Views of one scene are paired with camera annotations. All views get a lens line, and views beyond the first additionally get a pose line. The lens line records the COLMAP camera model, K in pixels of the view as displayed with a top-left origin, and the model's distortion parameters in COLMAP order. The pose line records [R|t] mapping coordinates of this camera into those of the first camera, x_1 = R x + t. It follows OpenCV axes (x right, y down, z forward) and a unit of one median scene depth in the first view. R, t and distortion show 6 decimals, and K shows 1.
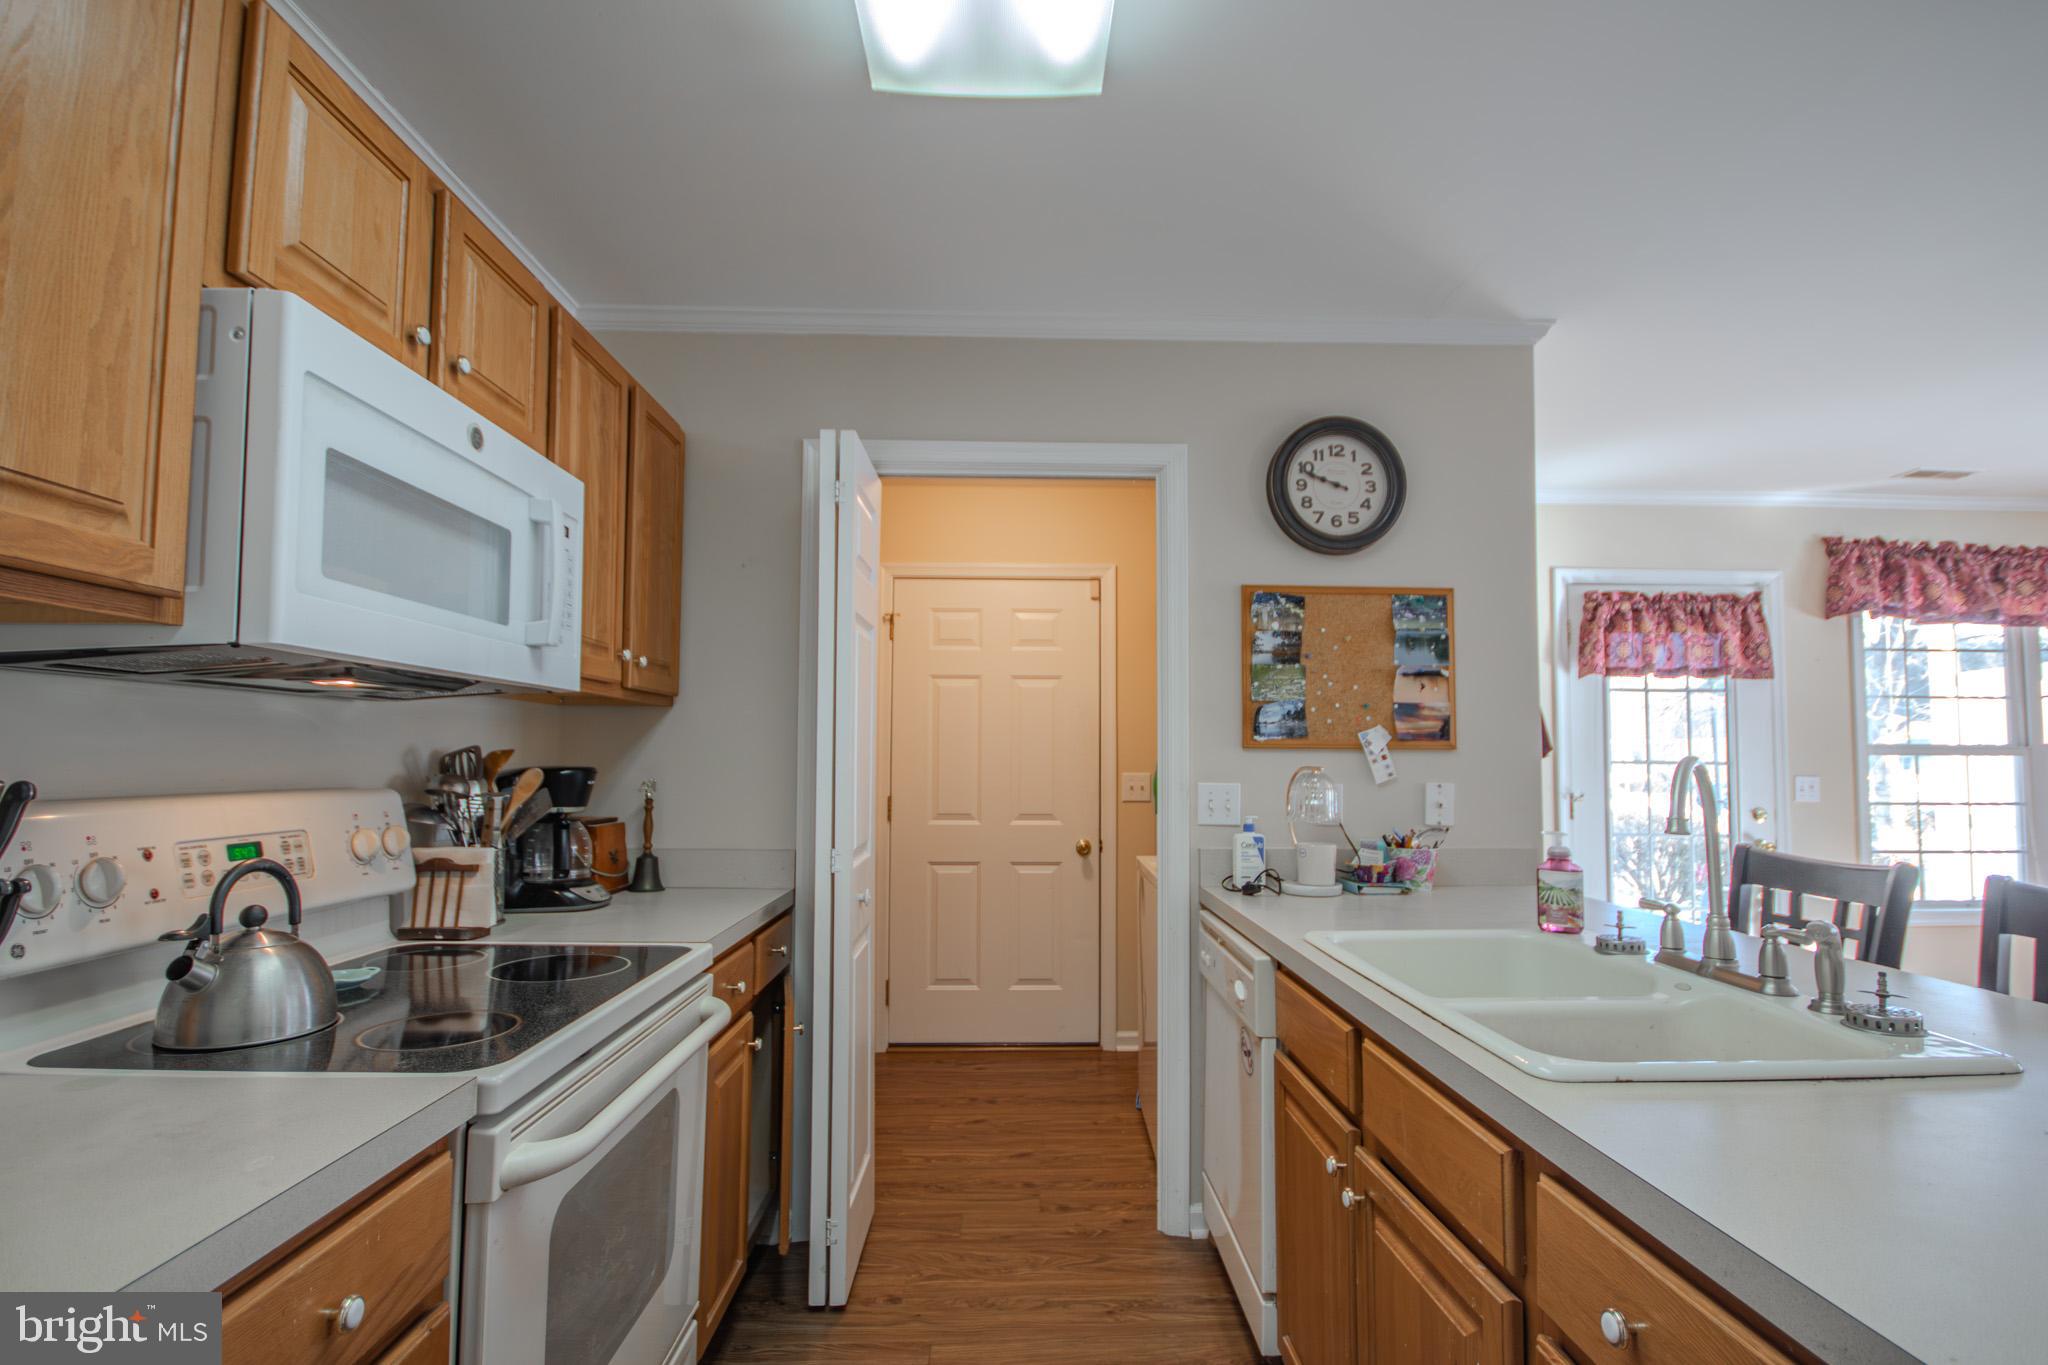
lens RADIAL K [[960.2, 0, 1029.3], [0, 960.2, 710.3], [0, 0, 1]] dist [0.012288, -0.013846]
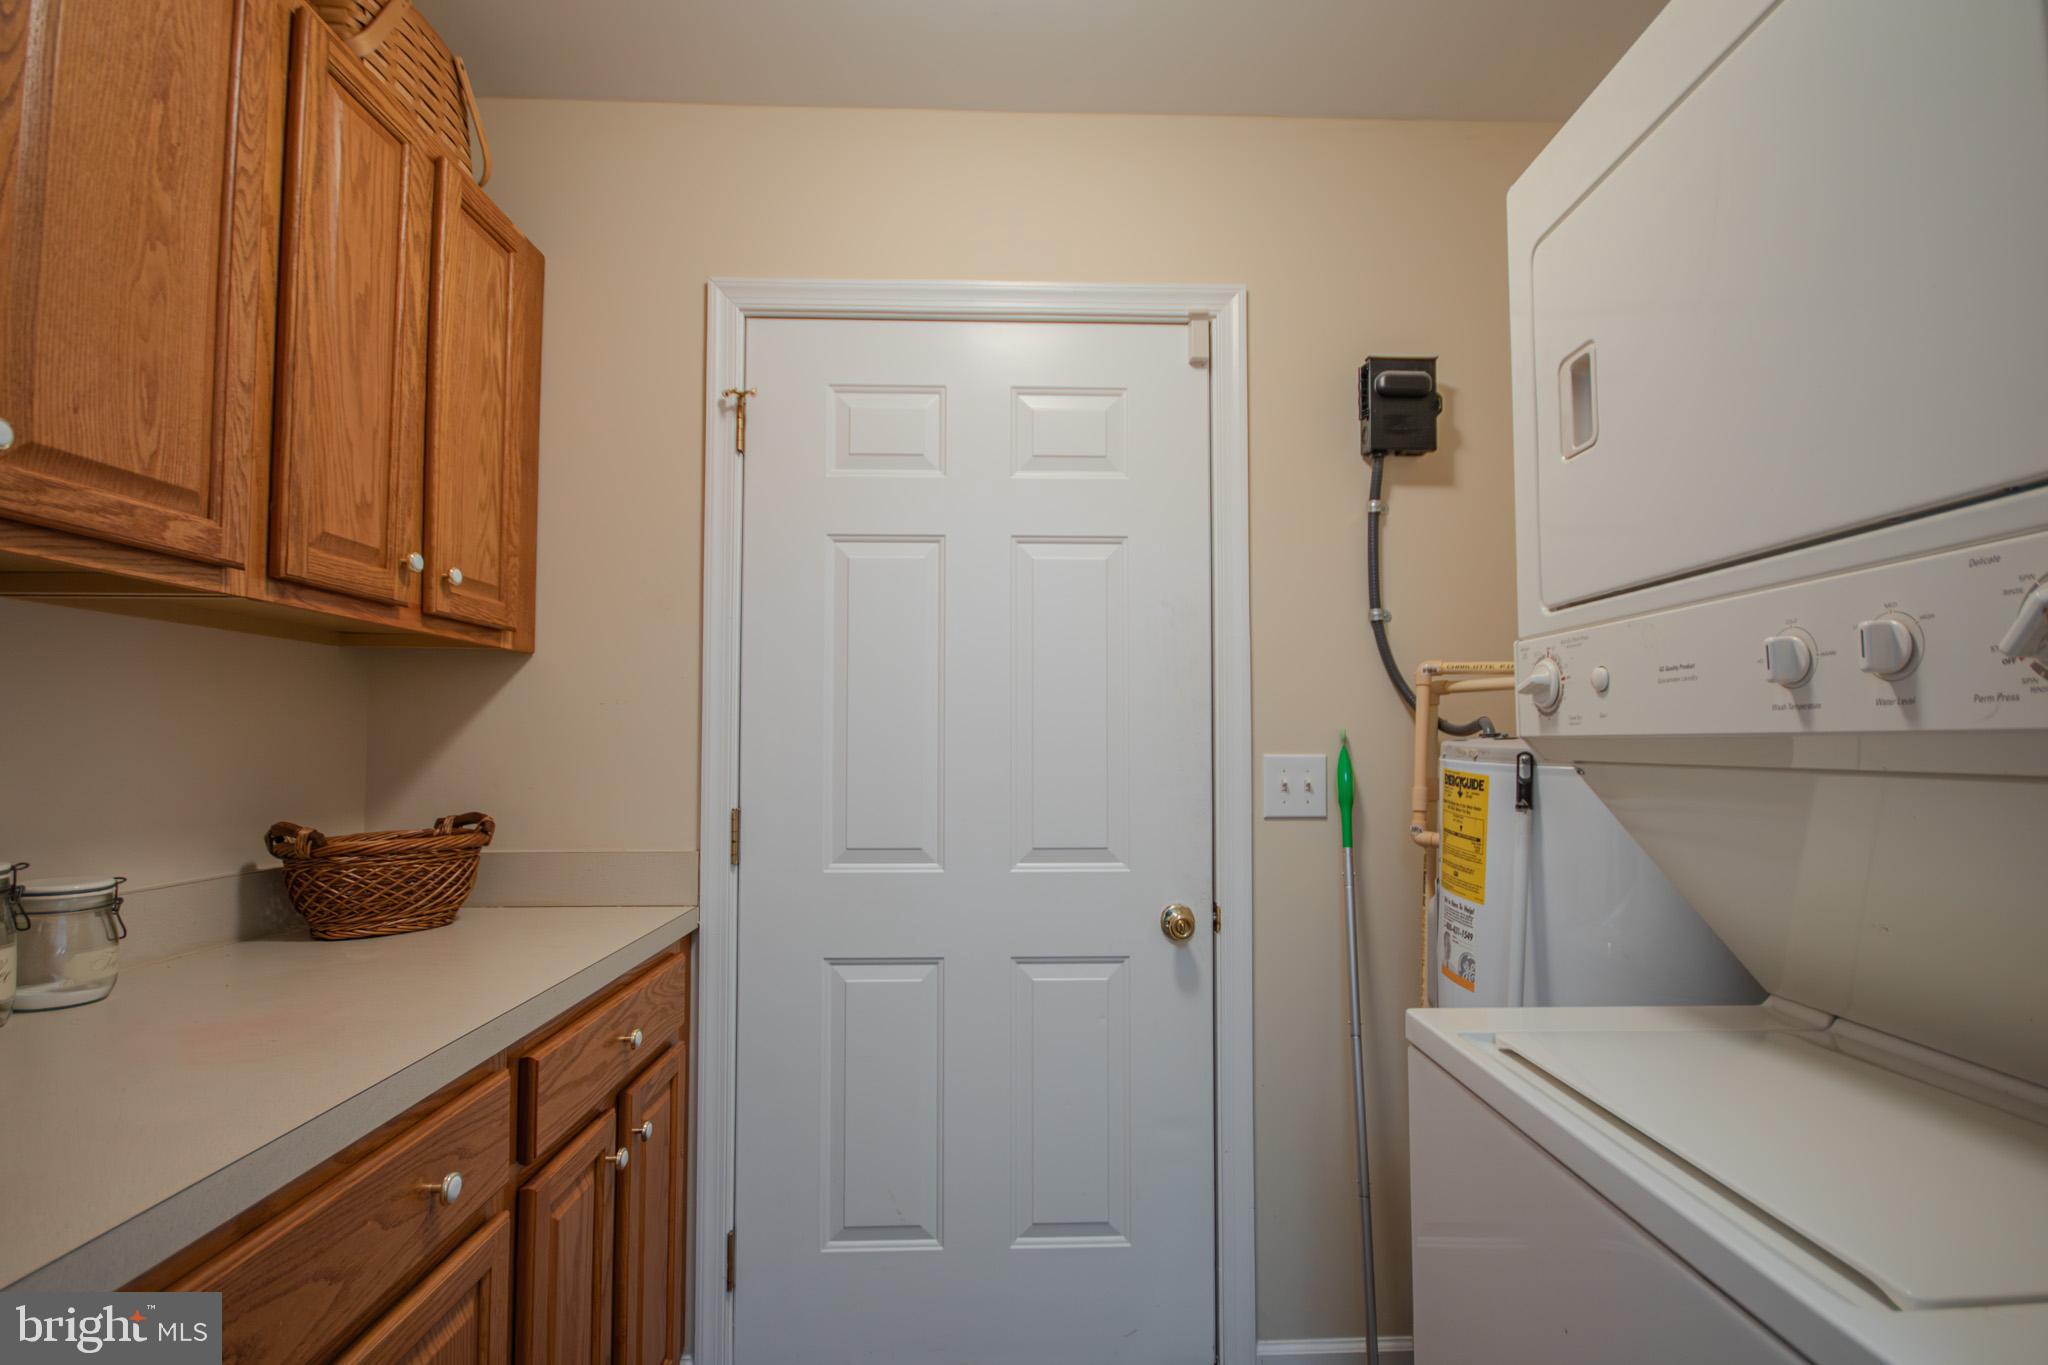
lens RADIAL K [[960.2, 0, 1029.3], [0, 960.2, 710.3], [0, 0, 1]] dist [0.012288, -0.013846]
pose [[0.999991, -0.002744, 0.003139, -0.012635], [0.002598, 0.998950, 0.045739, 0.024482], [-0.003261, -0.045730, 0.998949, 0.553297]]
